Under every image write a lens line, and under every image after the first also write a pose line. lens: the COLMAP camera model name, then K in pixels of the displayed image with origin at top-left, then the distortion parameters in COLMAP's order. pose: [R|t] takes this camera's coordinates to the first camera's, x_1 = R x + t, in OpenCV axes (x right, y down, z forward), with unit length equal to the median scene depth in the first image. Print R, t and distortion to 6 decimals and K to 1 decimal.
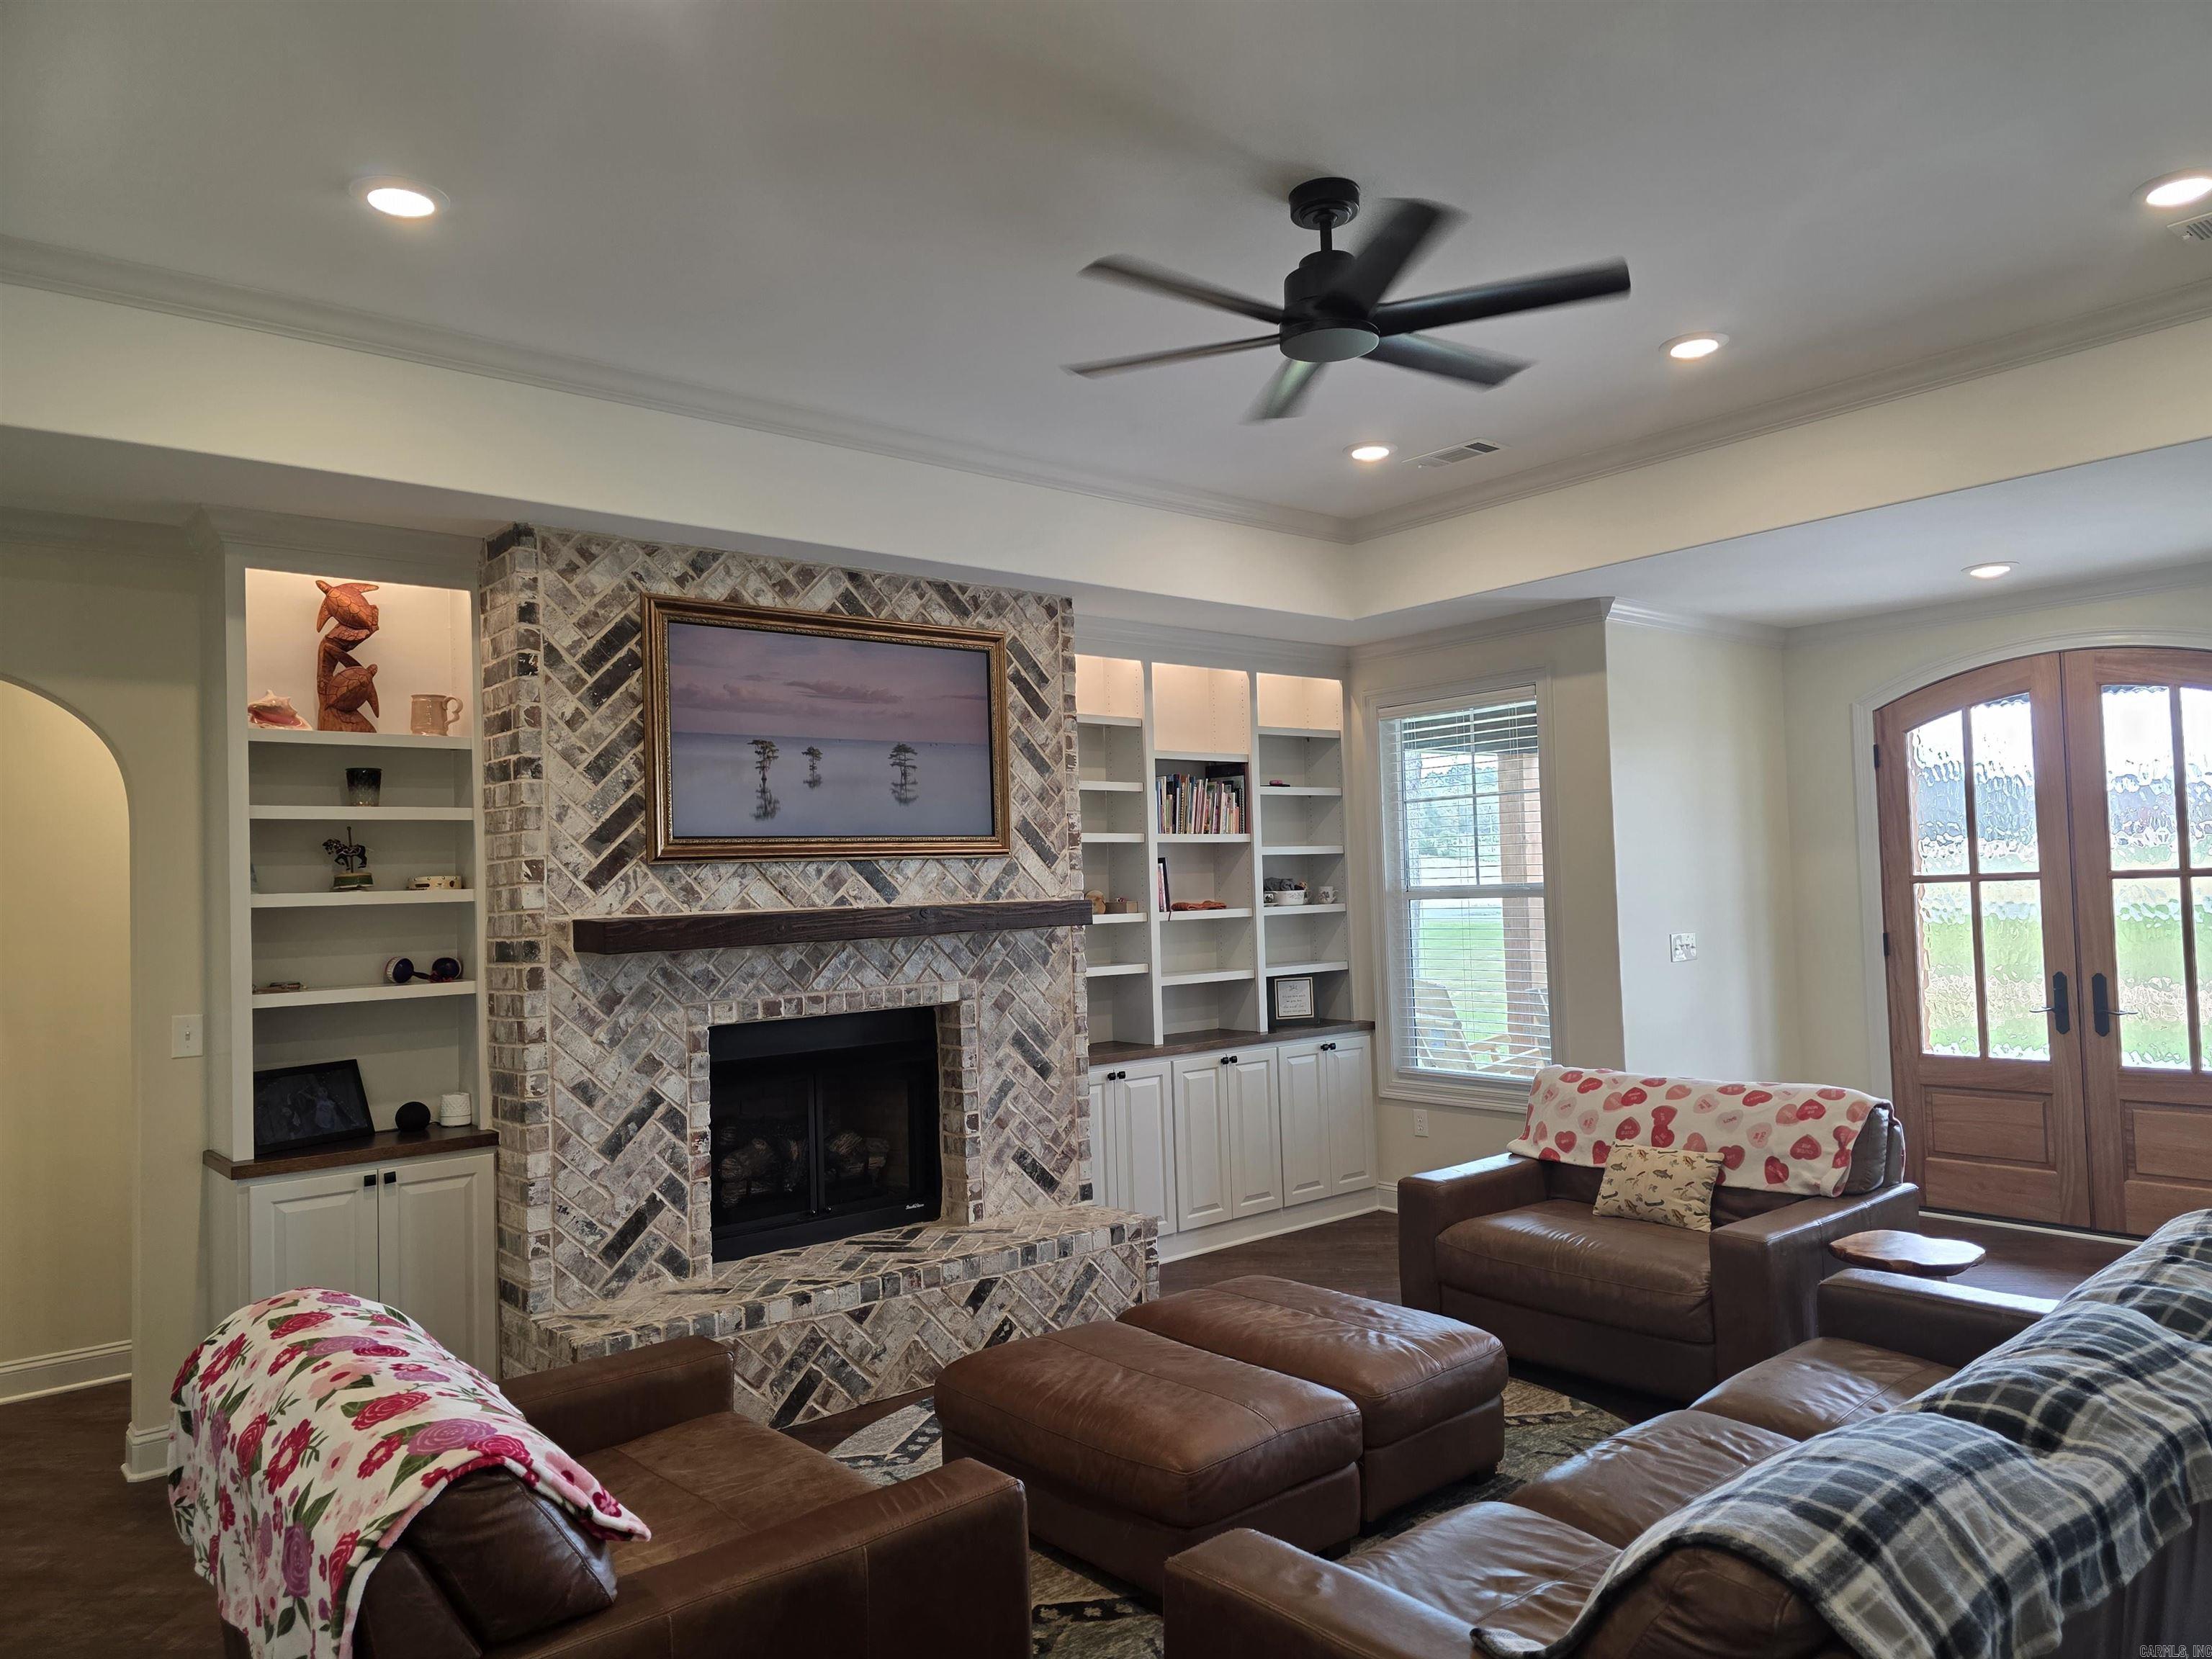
lens RADIAL K [[1494.7, 0, 1123.0], [0, 1494.7, 860.8], [0, 0, 1]] dist [0.071063, -0.067384]
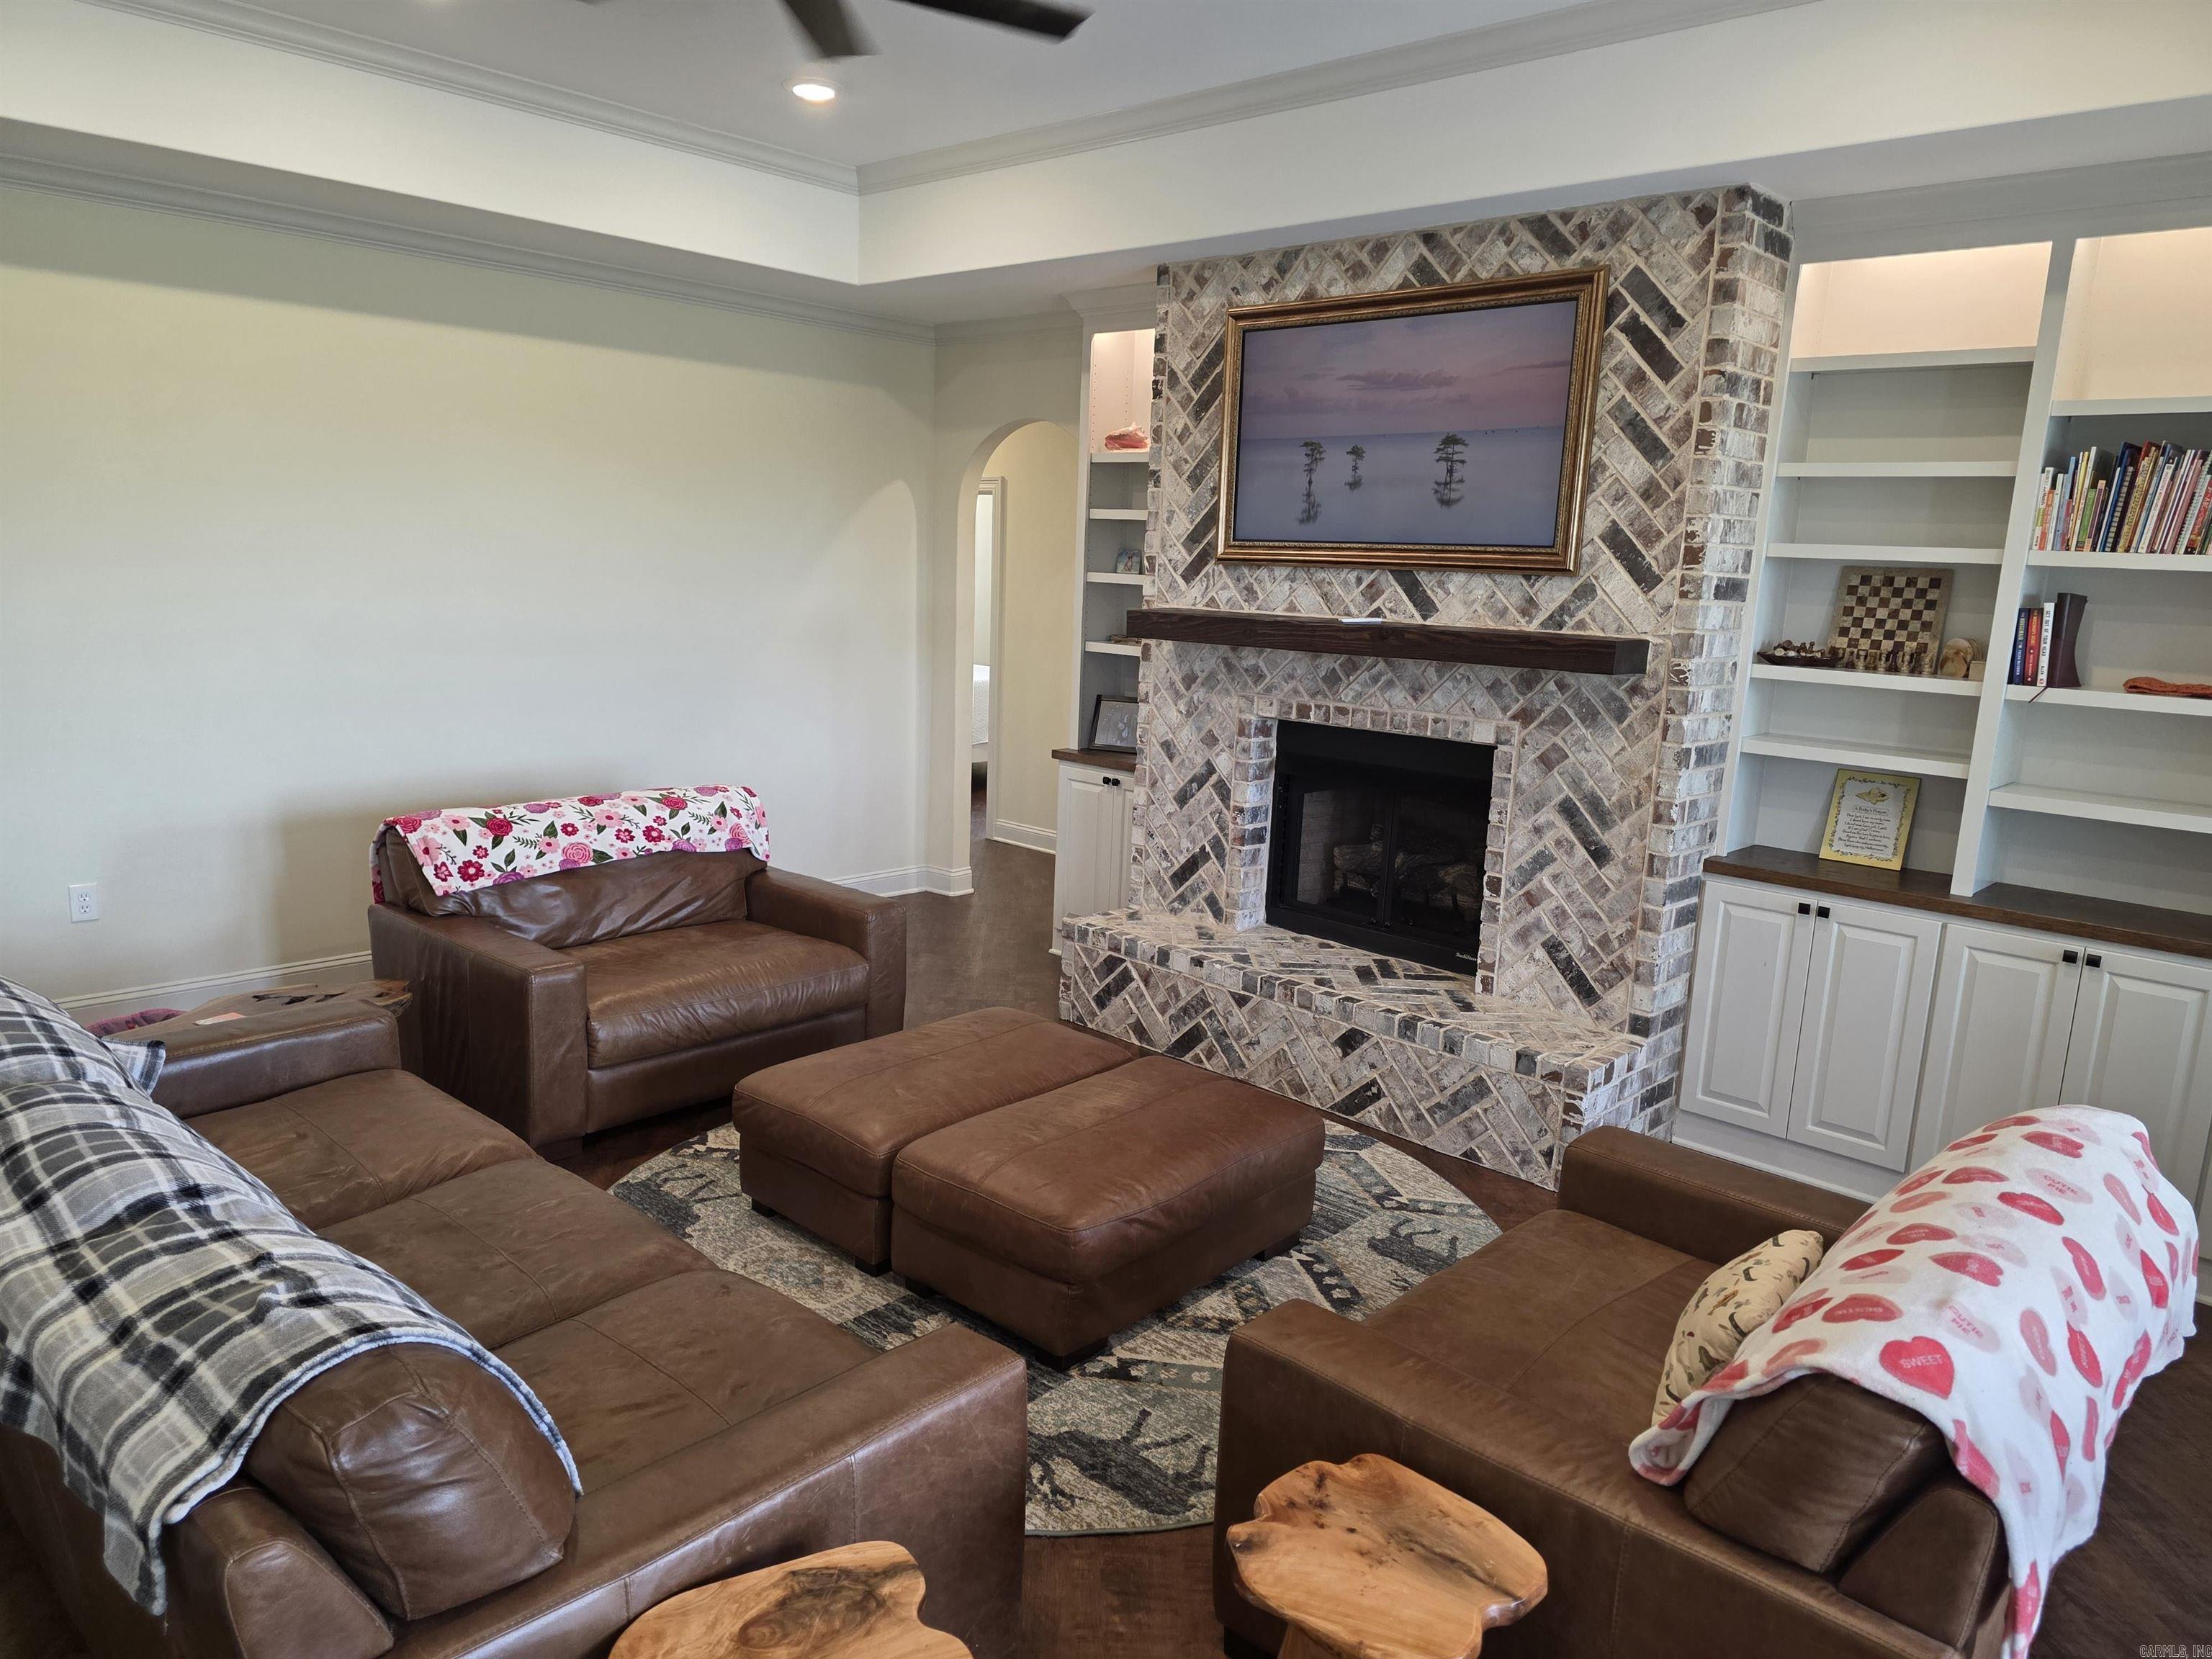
lens RADIAL K [[1532.7, 0, 1248.6], [0, 1532.7, 904.4], [0, 0, 1]] dist [0.083357, -0.161669]
pose [[0.112651, 0.251786, -0.961204, 0.789878], [-0.026369, 0.967779, 0.250418, -0.036565], [0.993285, -0.002864, 0.115660, 0.802588]]
